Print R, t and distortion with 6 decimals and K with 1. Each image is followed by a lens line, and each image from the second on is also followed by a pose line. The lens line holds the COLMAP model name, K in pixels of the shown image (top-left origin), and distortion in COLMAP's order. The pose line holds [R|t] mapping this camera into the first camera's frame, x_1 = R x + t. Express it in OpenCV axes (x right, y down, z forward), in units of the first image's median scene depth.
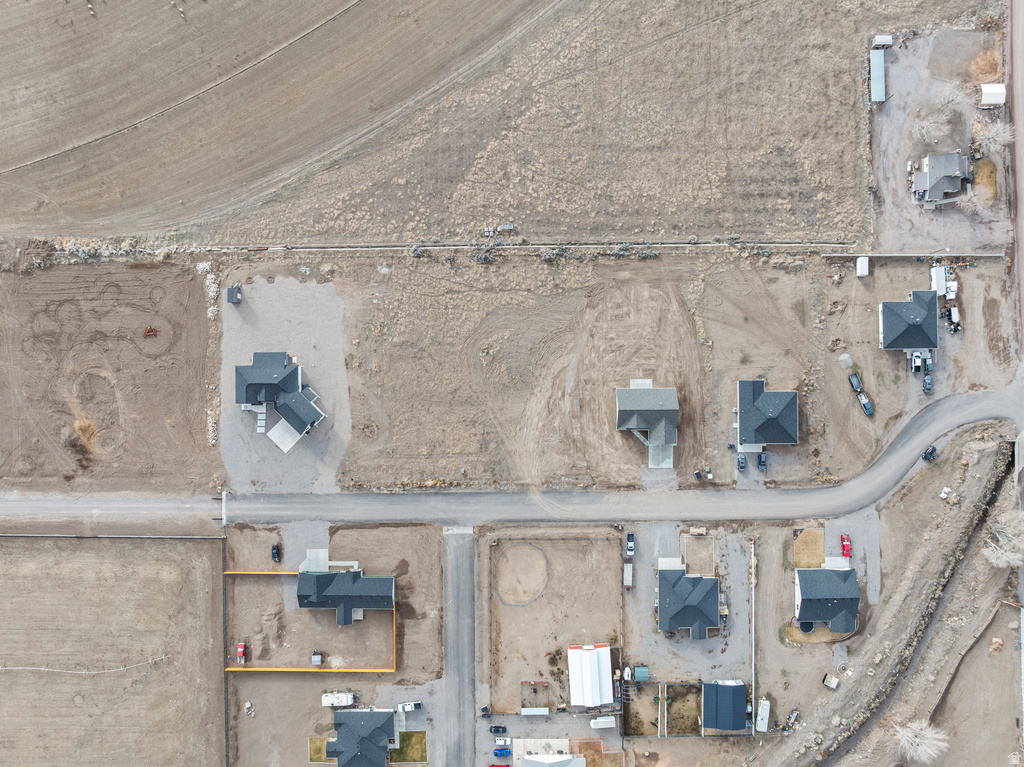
lens RADIAL K [[719.2, 0, 516.9], [0, 719.2, 381.3], [0, 0, 1]] dist [-0.034704, -0.005993]
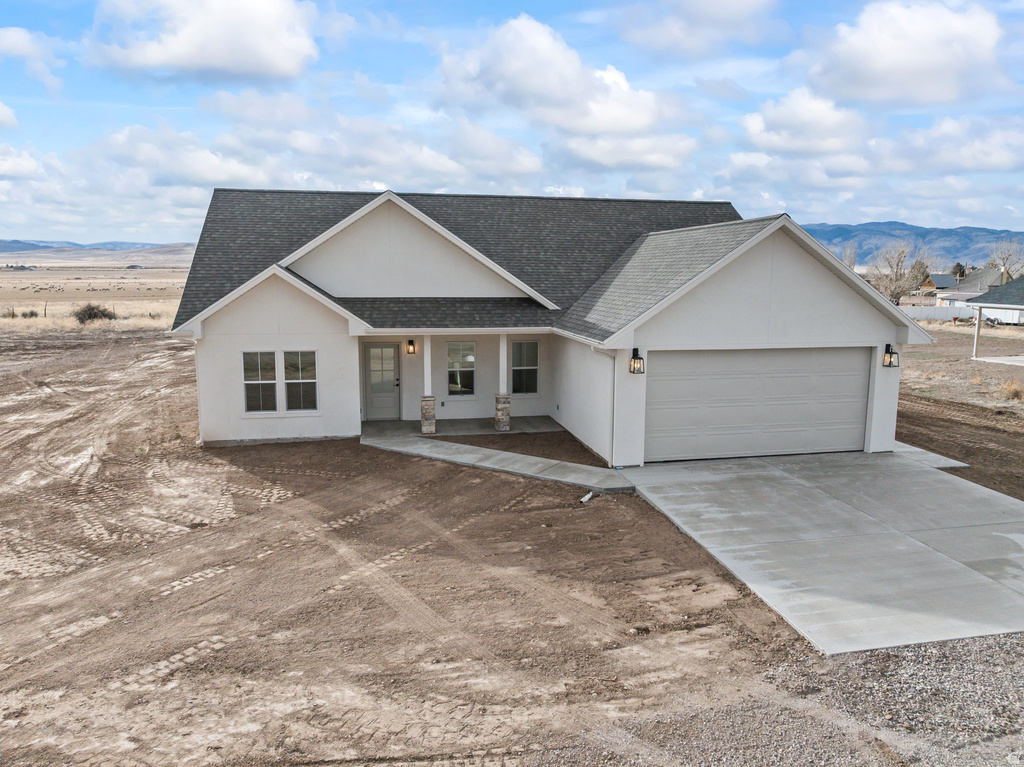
lens RADIAL K [[719.2, 0, 516.9], [0, 719.2, 381.3], [0, 0, 1]] dist [-0.034704, -0.005993]
pose [[0.980405, -0.009345, 0.196773, 0.158870], [0.195793, 0.156397, -0.968093, 0.152339], [-0.021728, 0.987650, 0.155162, 0.976962]]
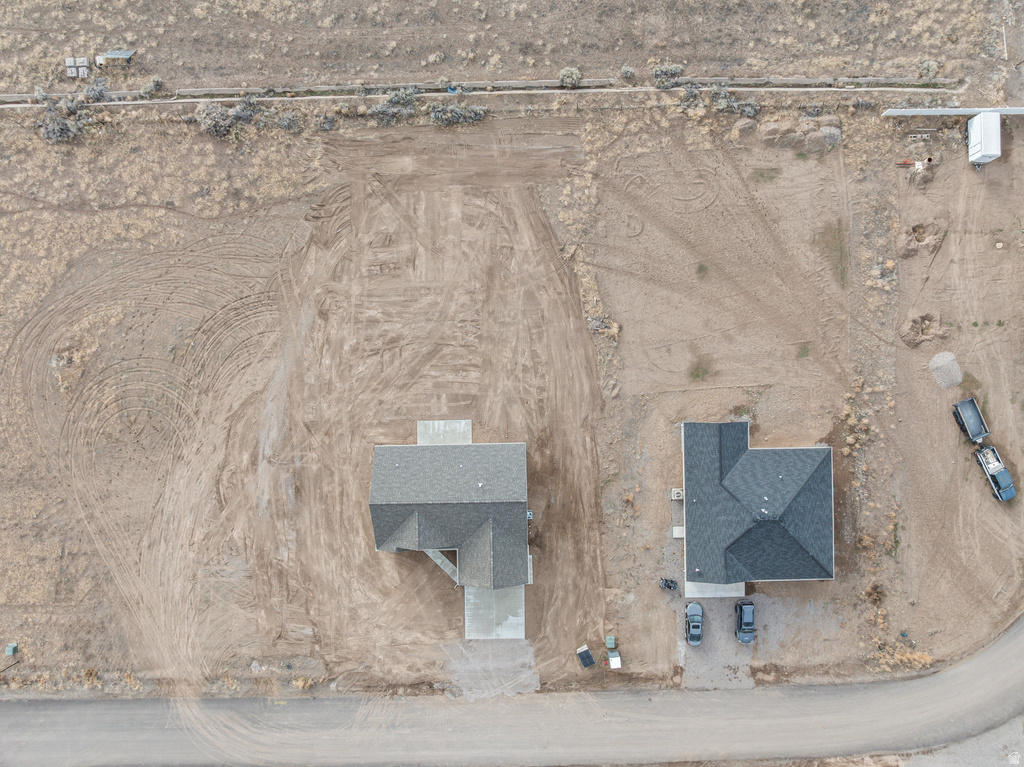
lens RADIAL K [[720.5, 0, 516.9], [0, 720.5, 379.2], [0, 0, 1]] dist [-0.038907, 0.004659]
pose [[0.999885, -0.011156, 0.010299, 0.209739], [0.011219, 0.999919, -0.006058, -0.023151], [-0.010231, 0.006173, 0.999929, 0.593442]]
